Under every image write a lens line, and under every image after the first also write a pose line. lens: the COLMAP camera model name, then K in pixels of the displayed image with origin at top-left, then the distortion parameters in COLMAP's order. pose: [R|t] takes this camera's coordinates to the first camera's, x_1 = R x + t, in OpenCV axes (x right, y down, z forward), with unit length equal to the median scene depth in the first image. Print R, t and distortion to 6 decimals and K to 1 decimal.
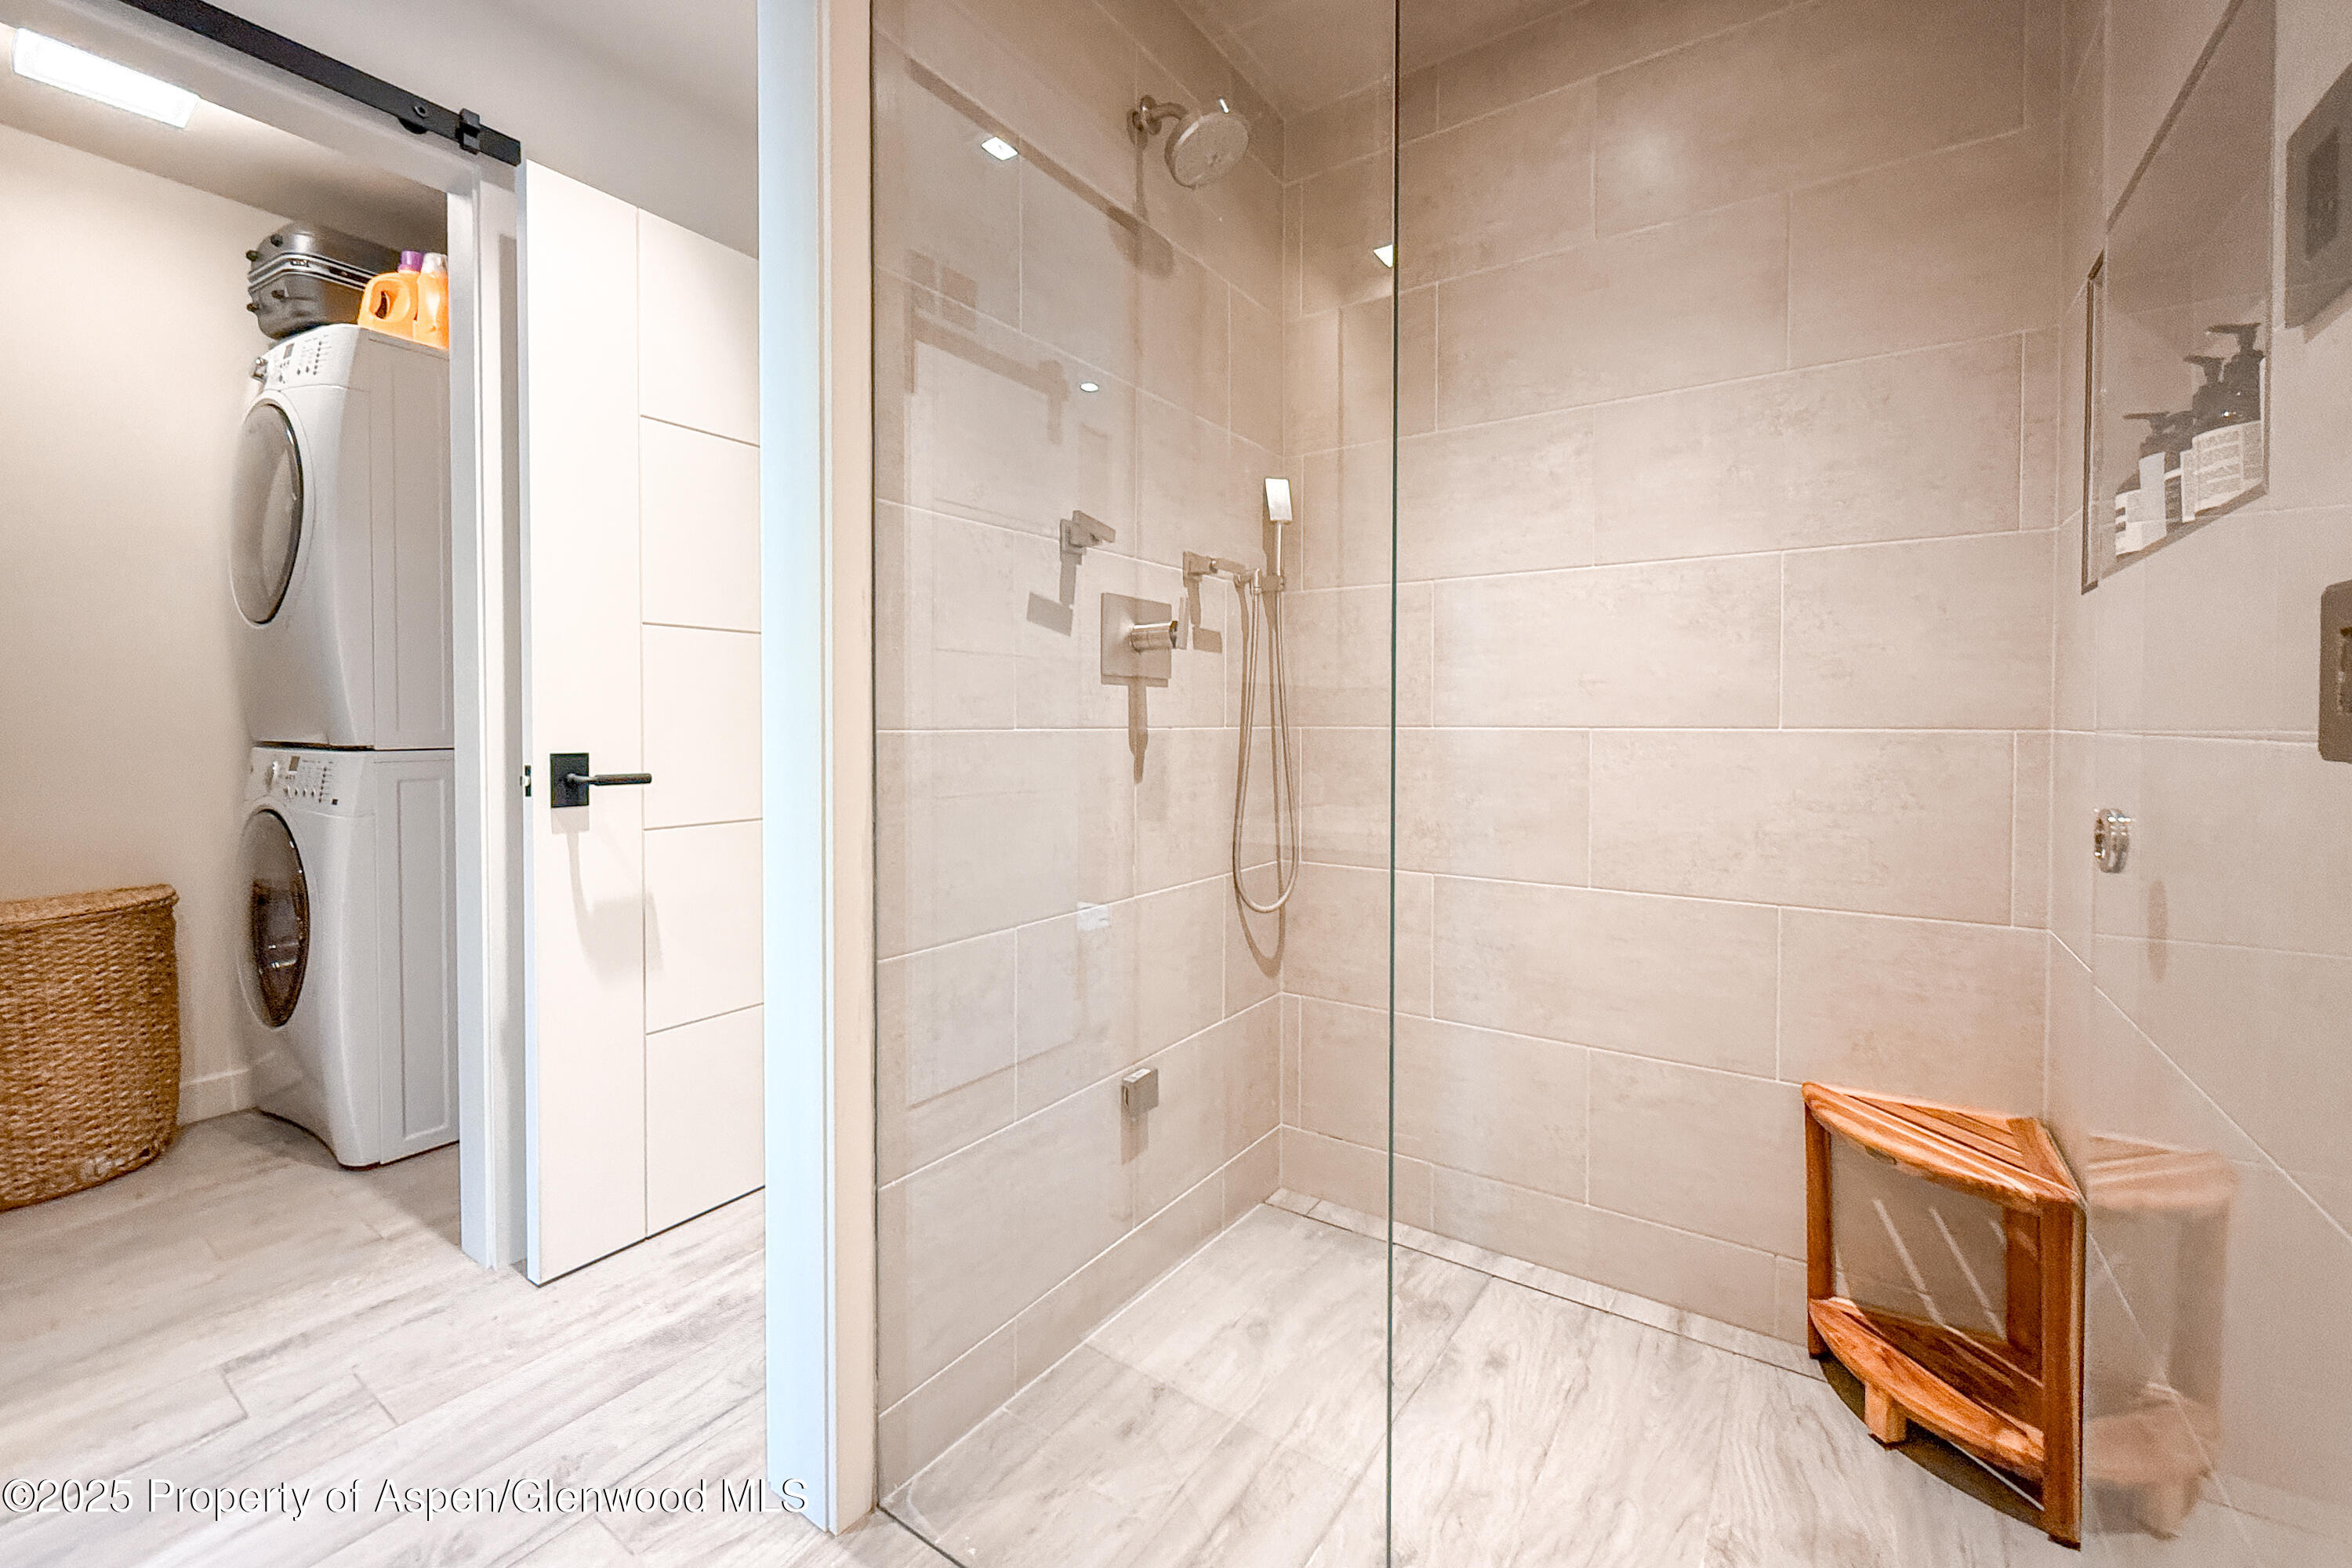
lens RADIAL K [[951.1, 0, 1184.3], [0, 951.1, 733.3], [0, 0, 1]] dist [-0.001561, -0.000767]
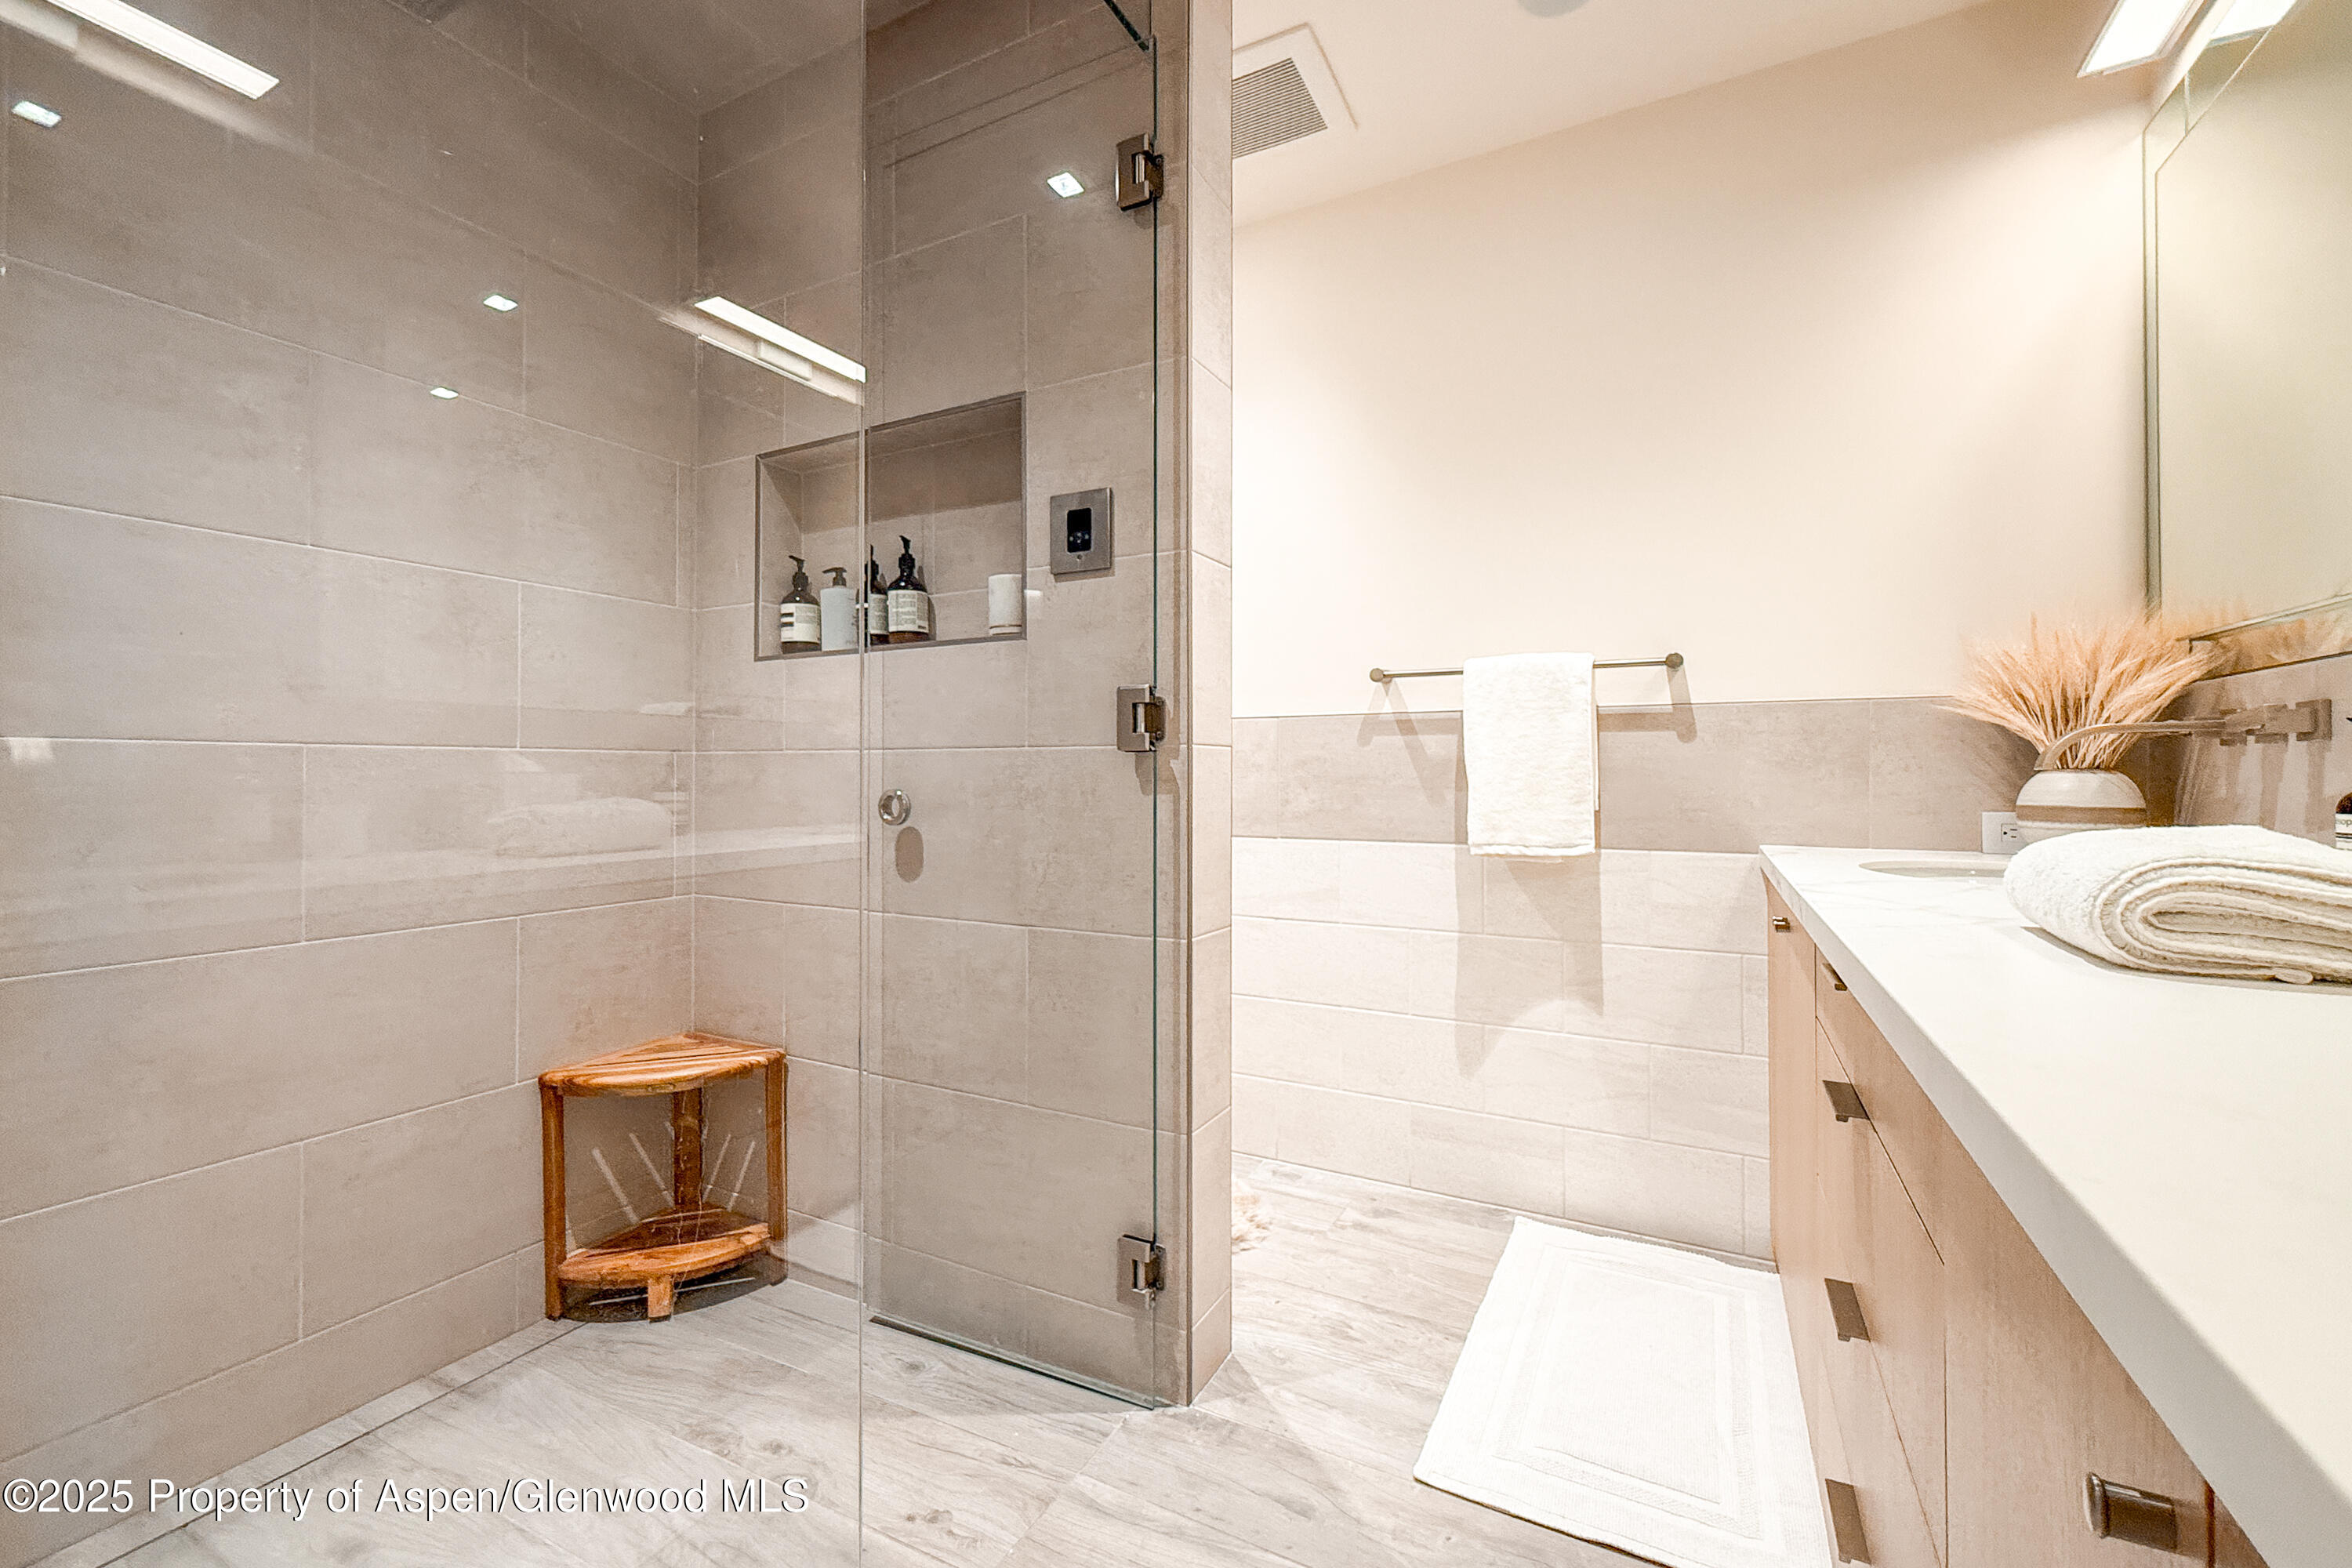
lens RADIAL K [[951.1, 0, 1182.6], [0, 951.1, 759.7], [0, 0, 1]] dist [-0.001561, -0.000767]
pose [[-0.107462, 0.015026, 0.994096, -0.571874], [0.013269, 0.999818, -0.013678, 0.036344], [-0.994121, 0.011721, -0.107642, 0.429511]]
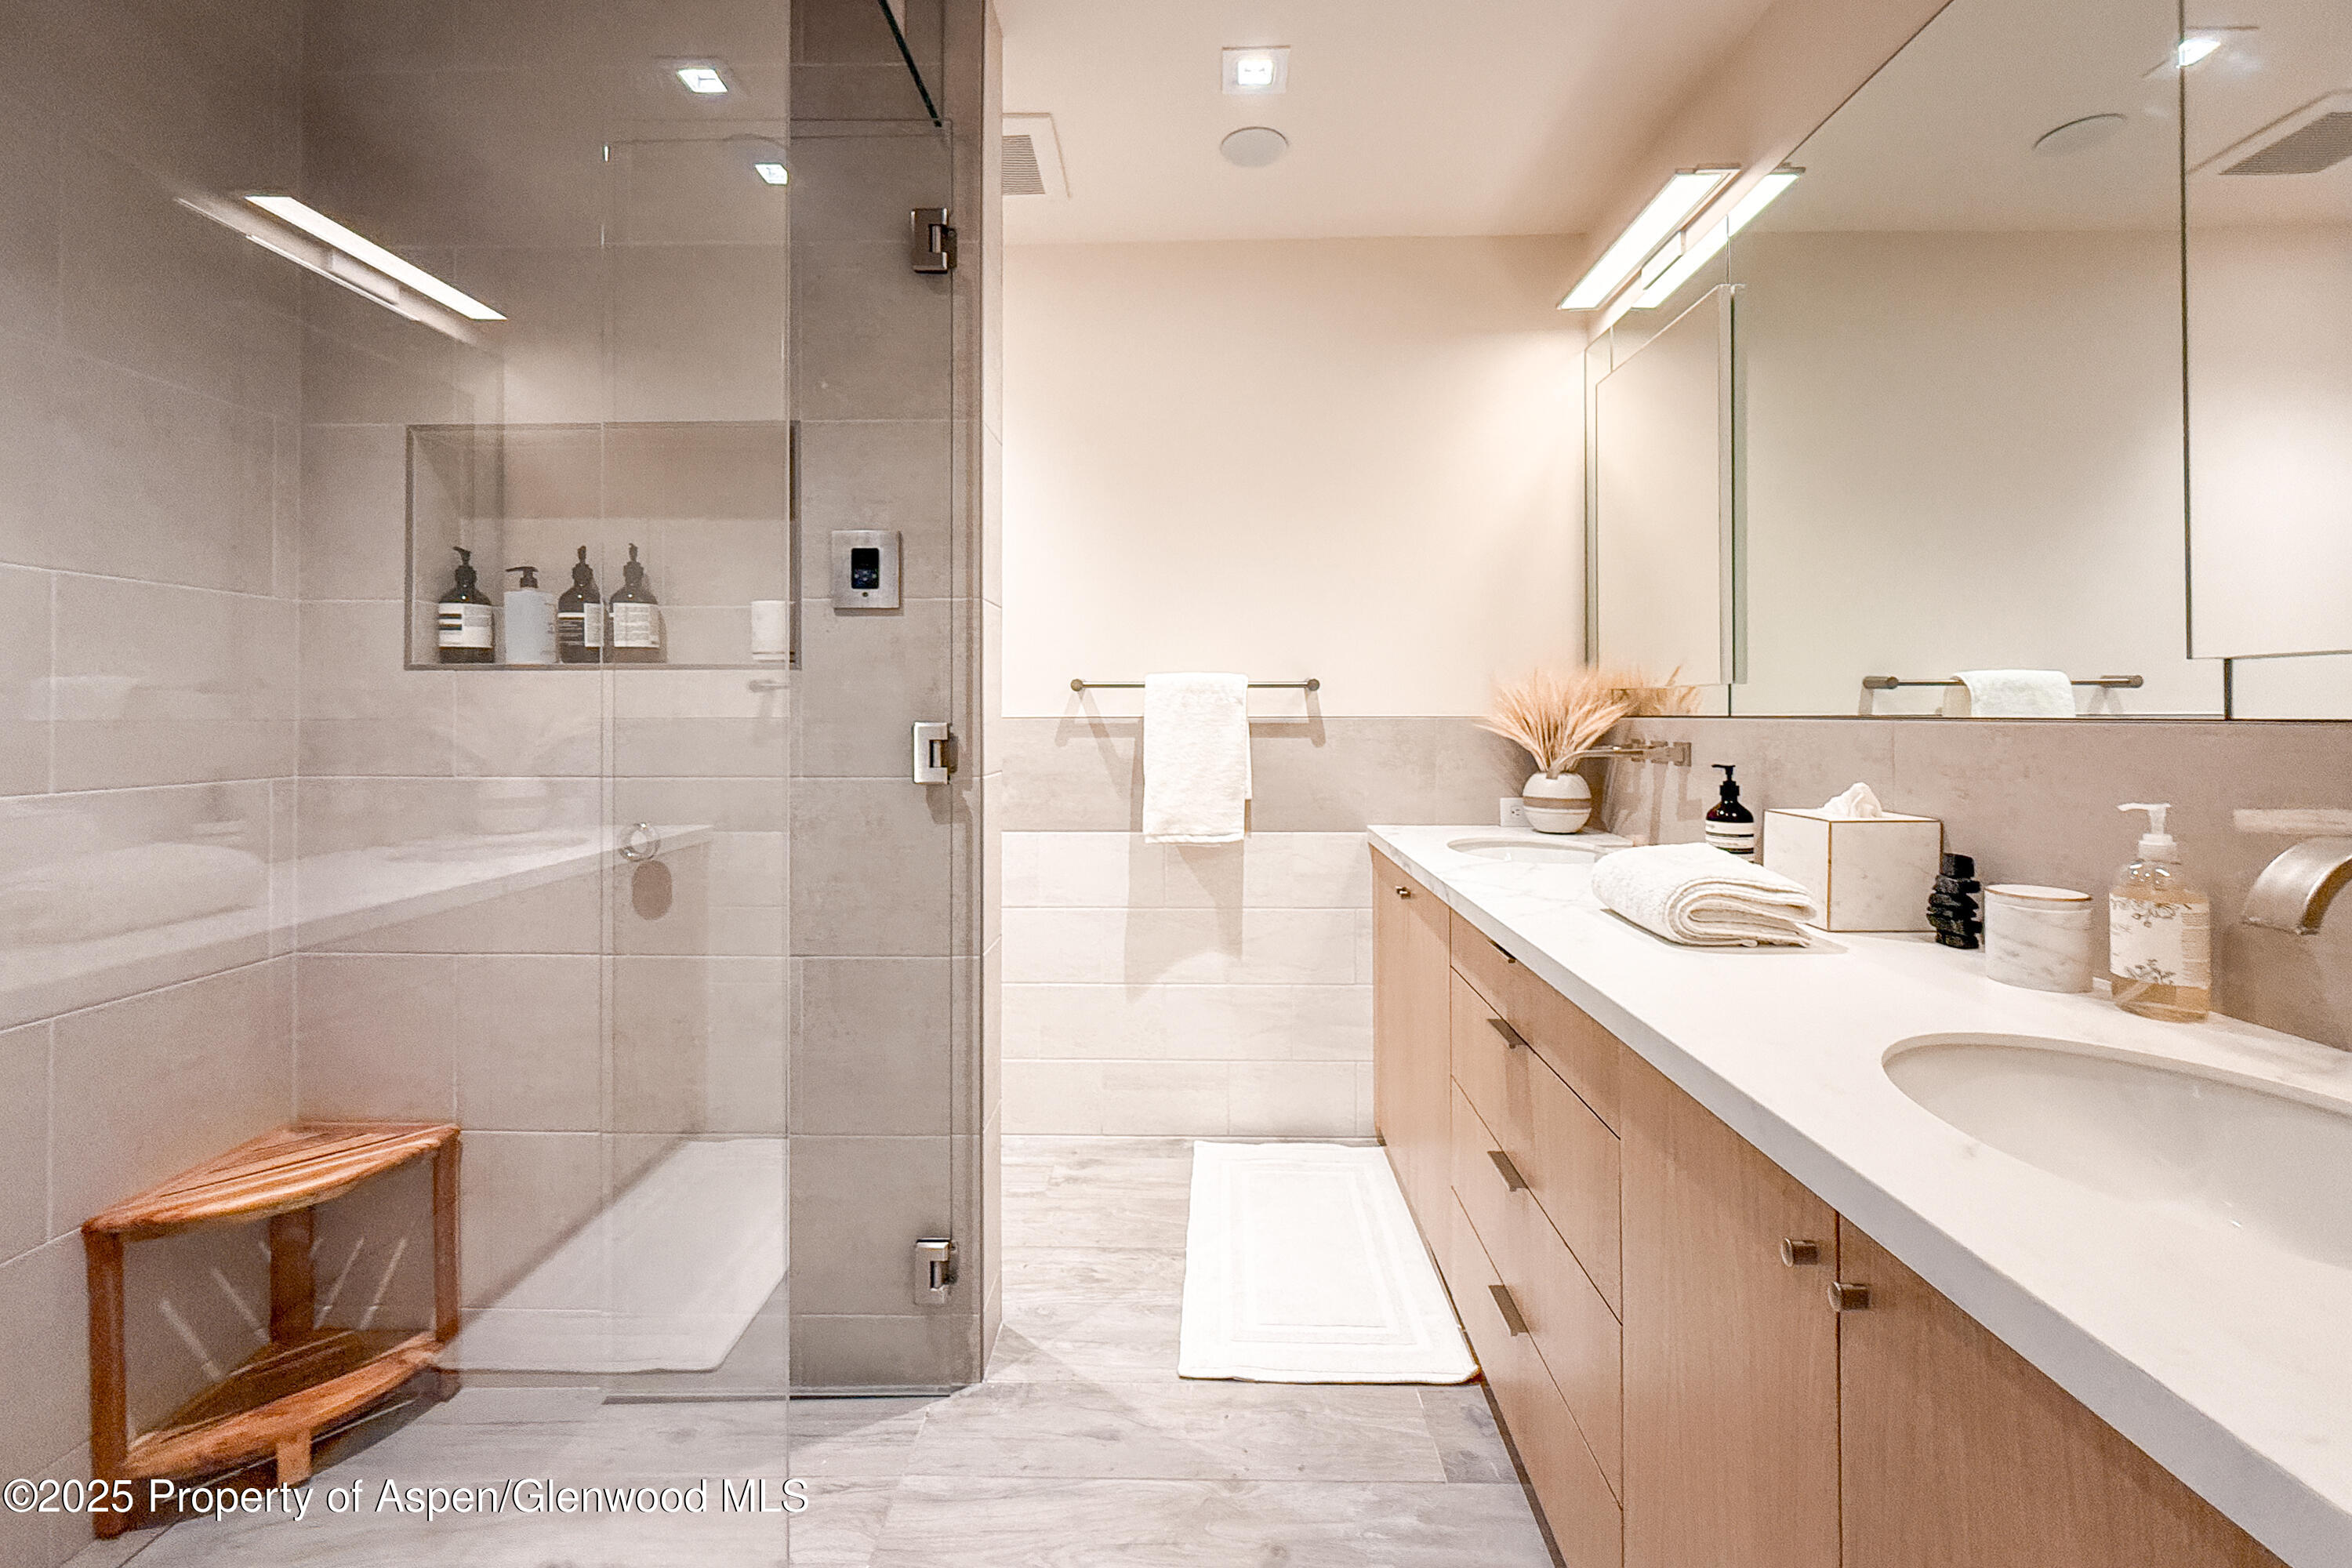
lens RADIAL K [[951.1, 0, 1164.9], [0, 951.1, 694.9], [0, 0, 1]] dist [-0.001561, -0.000767]
pose [[-0.540982, 0.015125, 0.840898, -0.615038], [0.014255, 0.999860, -0.008813, -0.076856], [-0.840913, 0.007219, -0.541122, 0.735830]]
